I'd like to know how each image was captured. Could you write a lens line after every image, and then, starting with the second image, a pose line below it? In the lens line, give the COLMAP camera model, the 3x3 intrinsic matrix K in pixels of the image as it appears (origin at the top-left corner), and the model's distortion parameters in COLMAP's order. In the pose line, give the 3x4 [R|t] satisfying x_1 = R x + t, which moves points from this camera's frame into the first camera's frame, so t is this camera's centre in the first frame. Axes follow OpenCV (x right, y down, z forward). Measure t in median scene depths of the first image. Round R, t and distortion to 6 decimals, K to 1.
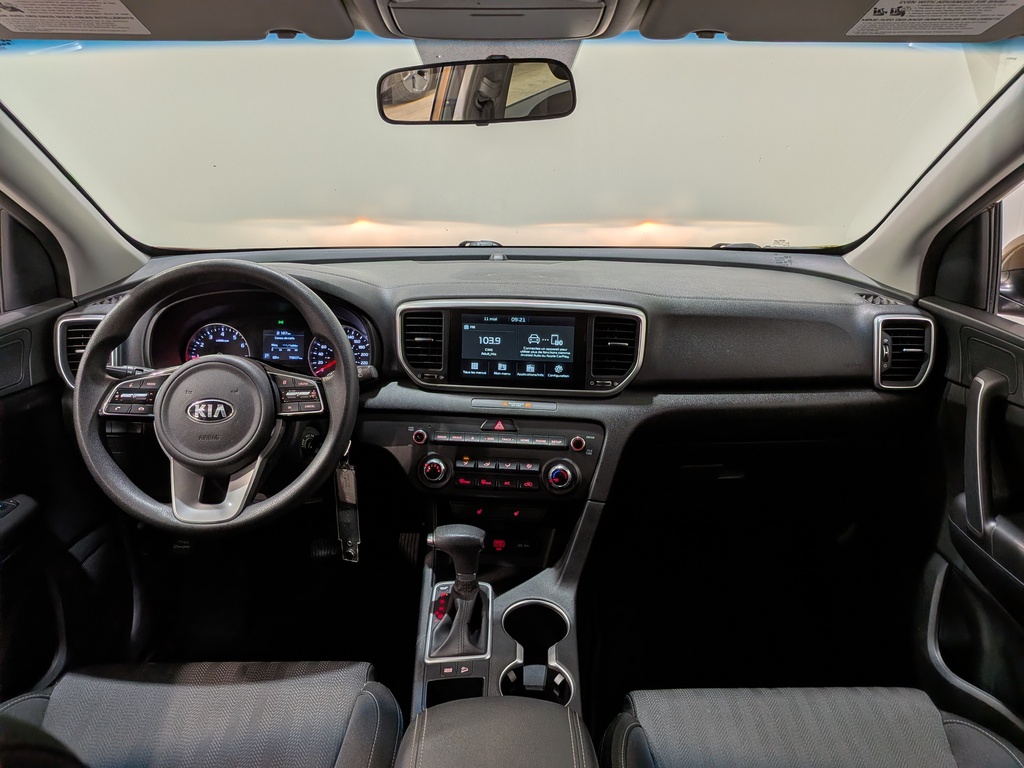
lens RADIAL K [[732.3, 0, 508.2], [0, 732.3, 384.8], [0, 0, 1]] dist [0.004393, -0.000155]
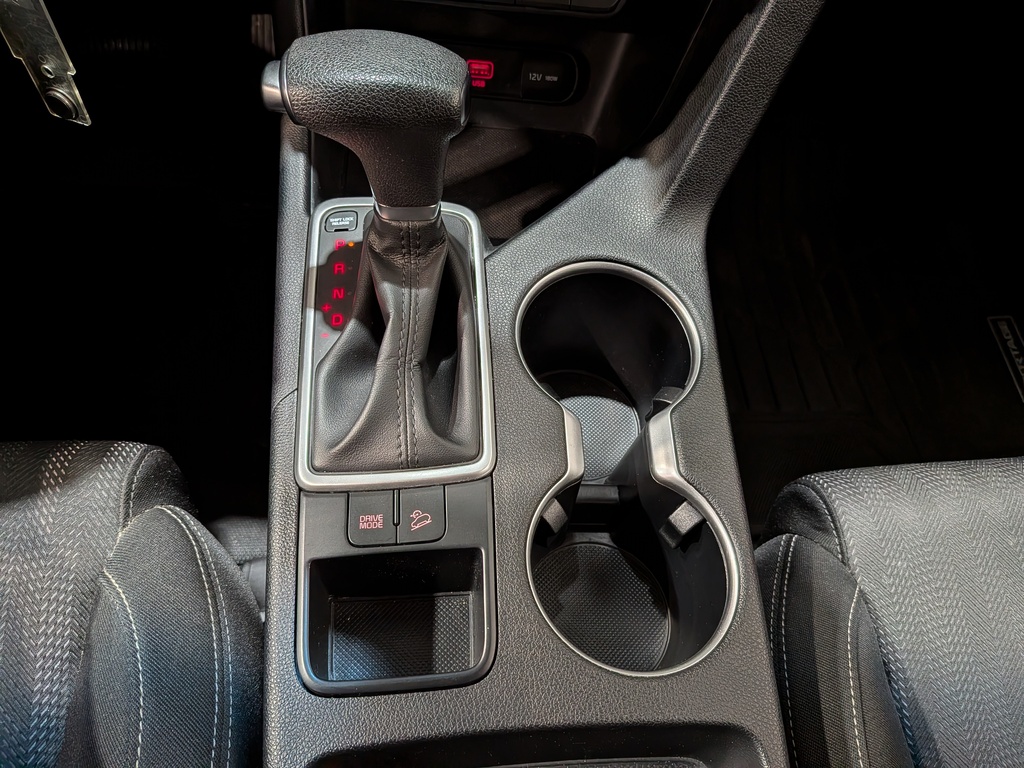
lens RADIAL K [[732.3, 0, 508.2], [0, 732.3, 384.8], [0, 0, 1]] dist [0.004393, -0.000155]
pose [[0.995326, -0.021060, 0.094250, -0.045044], [-0.044034, 0.769610, 0.636995, 0.115190], [-0.085951, -0.638167, 0.765085, 0.706012]]
